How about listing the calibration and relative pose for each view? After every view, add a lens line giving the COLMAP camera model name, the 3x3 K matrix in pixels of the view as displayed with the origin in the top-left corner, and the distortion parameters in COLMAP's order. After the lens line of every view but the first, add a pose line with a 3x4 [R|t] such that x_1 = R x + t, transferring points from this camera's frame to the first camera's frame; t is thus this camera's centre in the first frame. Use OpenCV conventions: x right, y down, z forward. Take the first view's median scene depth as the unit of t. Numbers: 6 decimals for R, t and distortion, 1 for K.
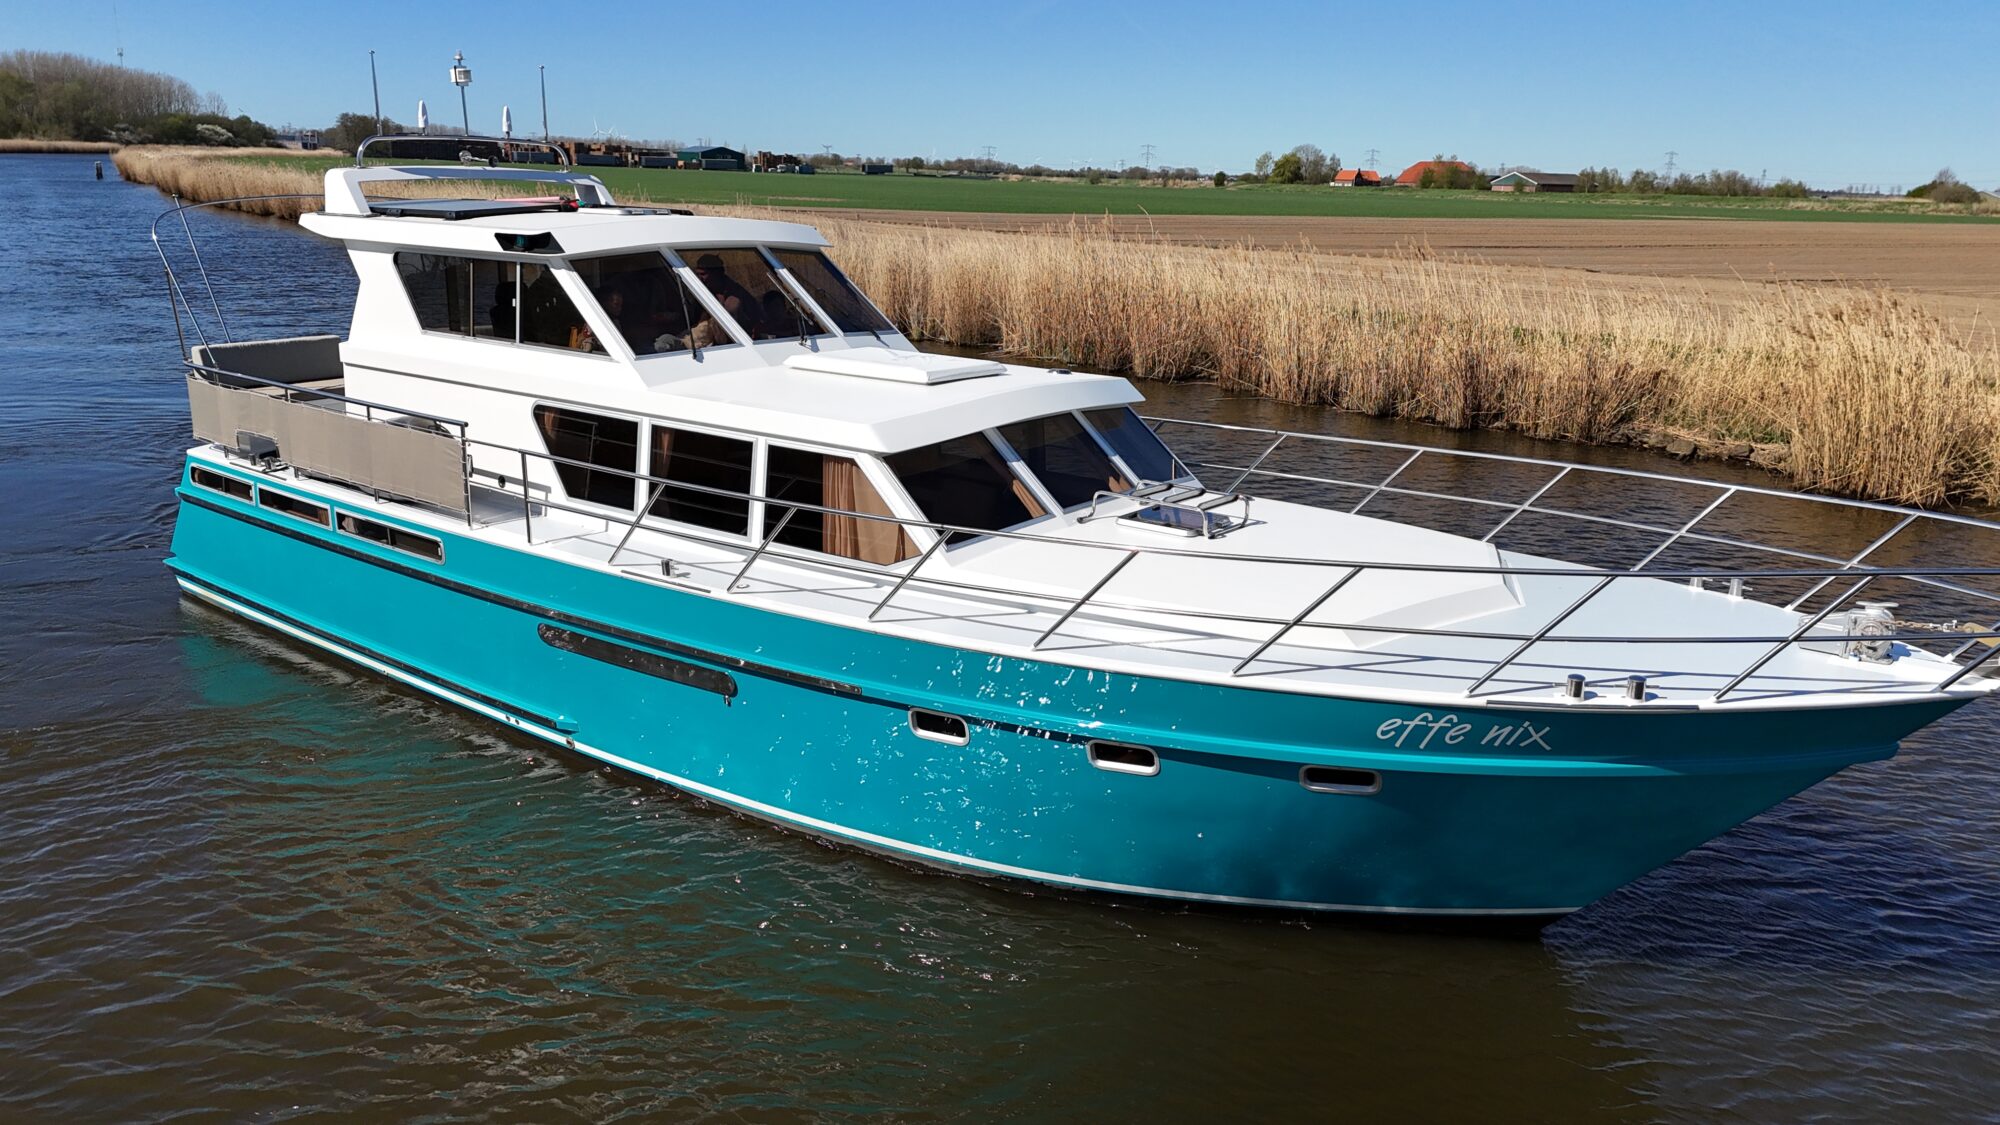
lens RADIAL K [[1438.1, 0, 1000.0], [0, 1438.1, 562.5], [0, 0, 1]] dist [0.010557, -0.001029]
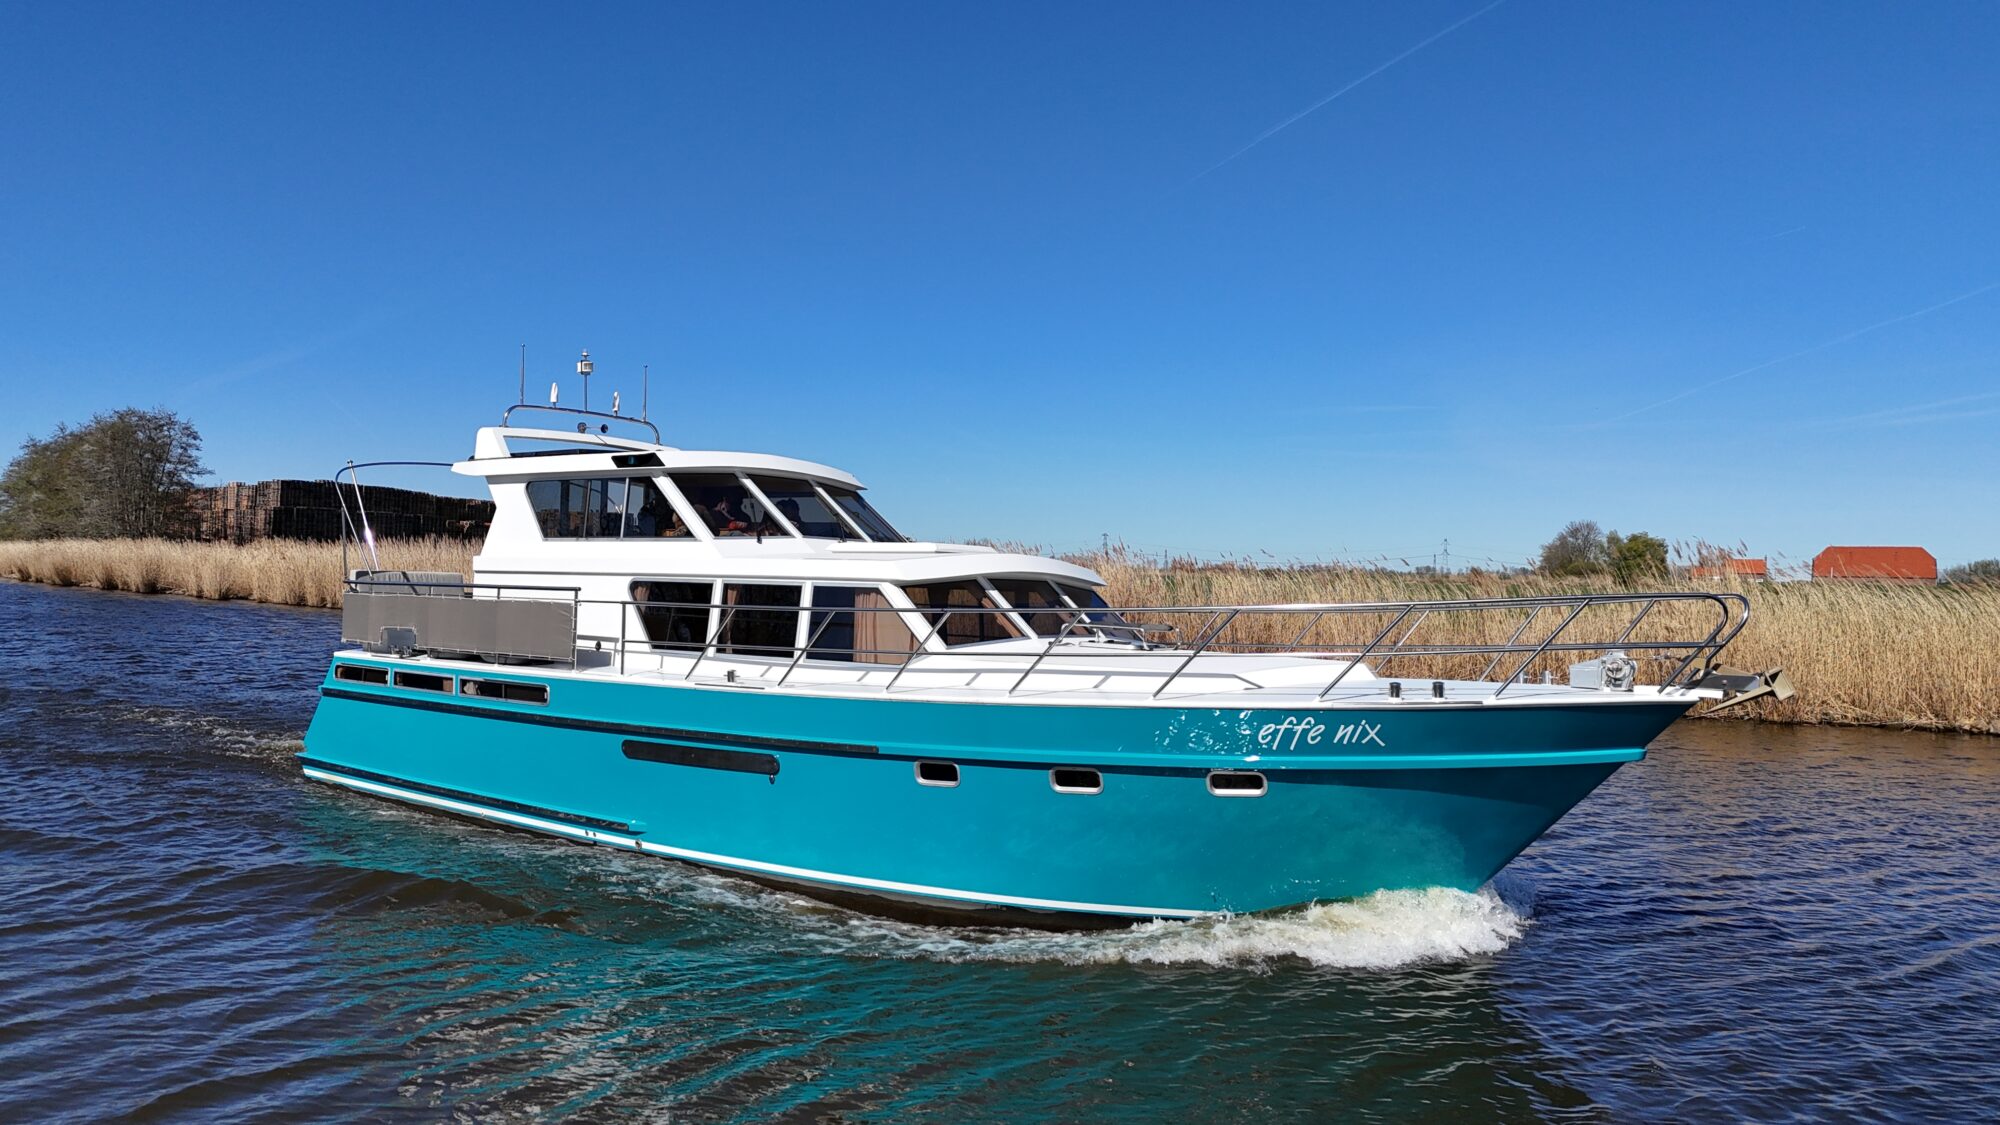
lens RADIAL K [[1438.1, 0, 1000.0], [0, 1438.1, 562.5], [0, 0, 1]] dist [0.010557, -0.001029]
pose [[0.999823, 0.005576, -0.017993, 0.029507], [-0.010374, 0.960267, -0.278889, 0.231654], [0.015723, 0.279026, 0.960155, -0.235631]]
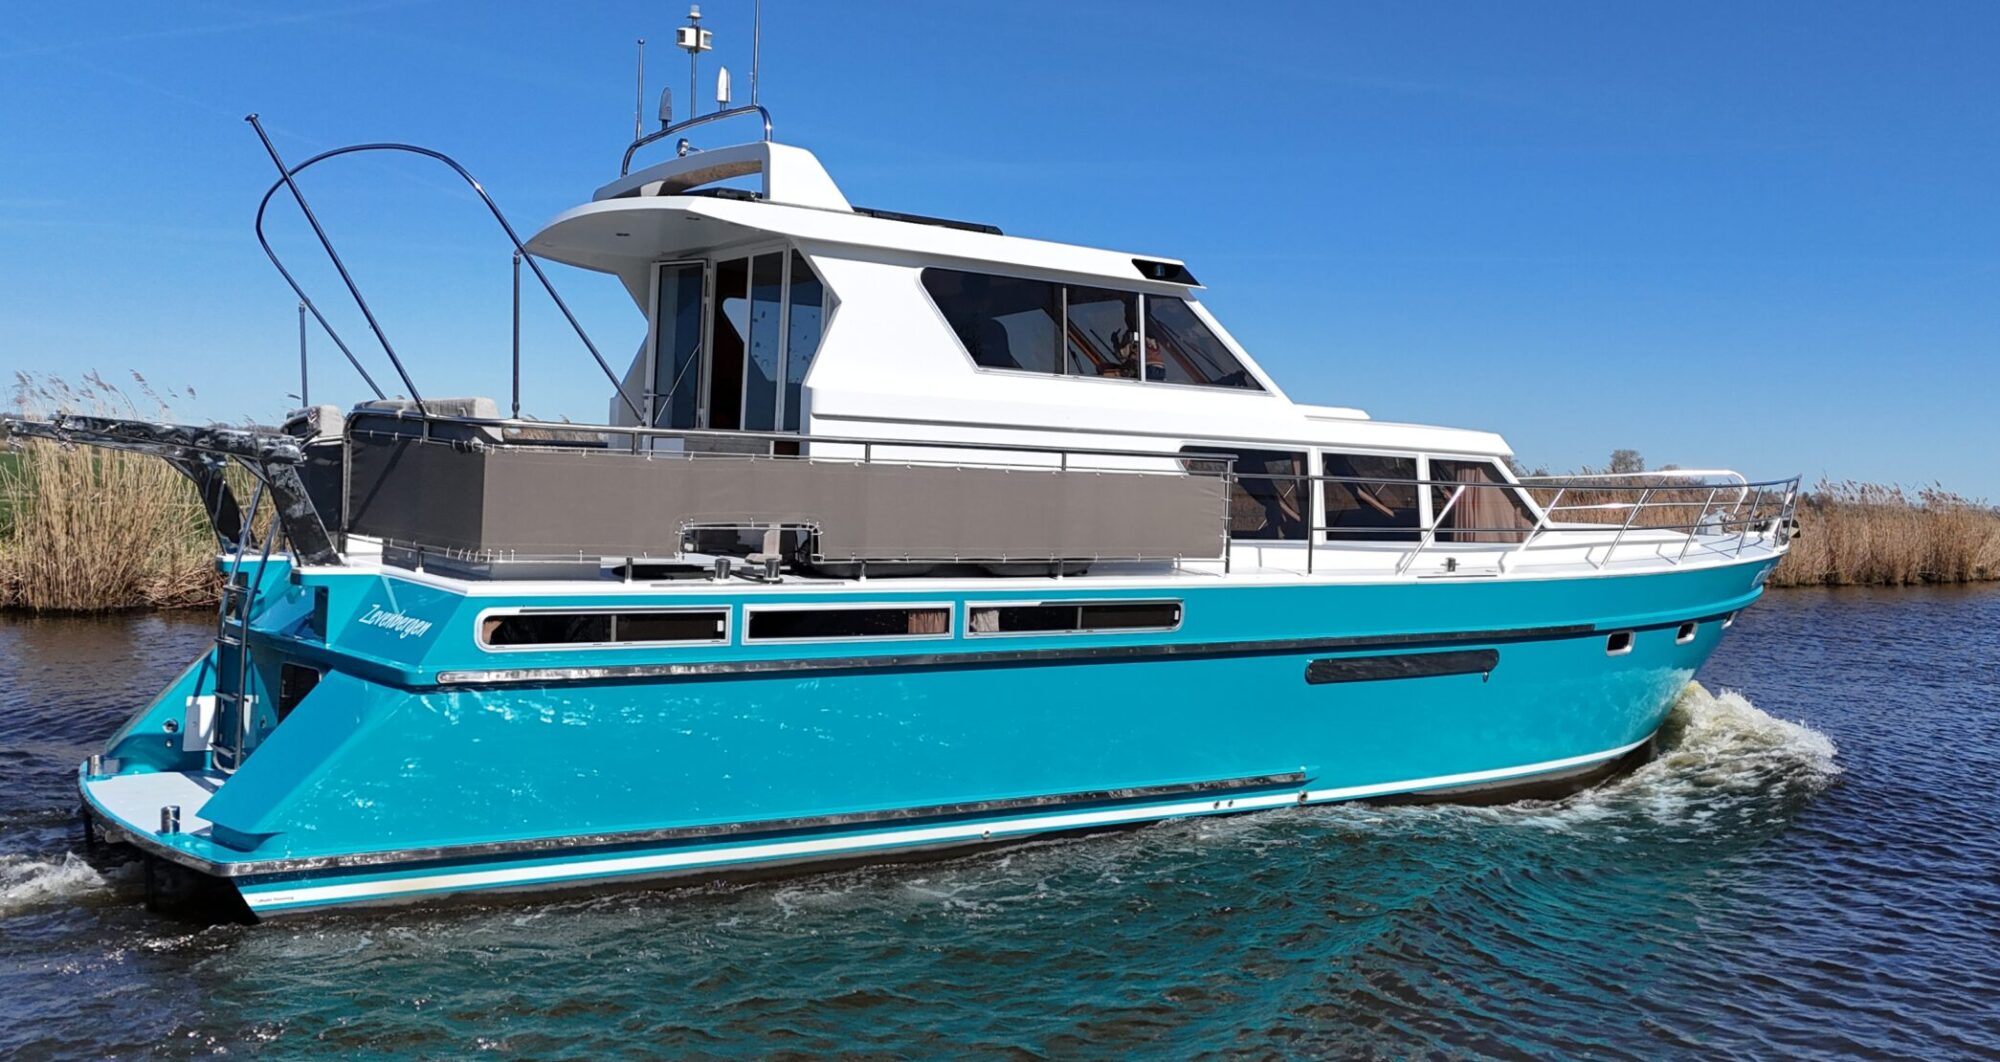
lens RADIAL K [[1786.6, 0, 1202.8], [0, 1786.6, 456.8], [0, 0, 1]] dist [0.083462, 0.002742]
pose [[0.260720, 0.006973, 0.965389, -1.420199], [0.222806, 0.972544, -0.067198, -0.024436], [-0.939352, 0.232614, 0.252008, 0.714042]]
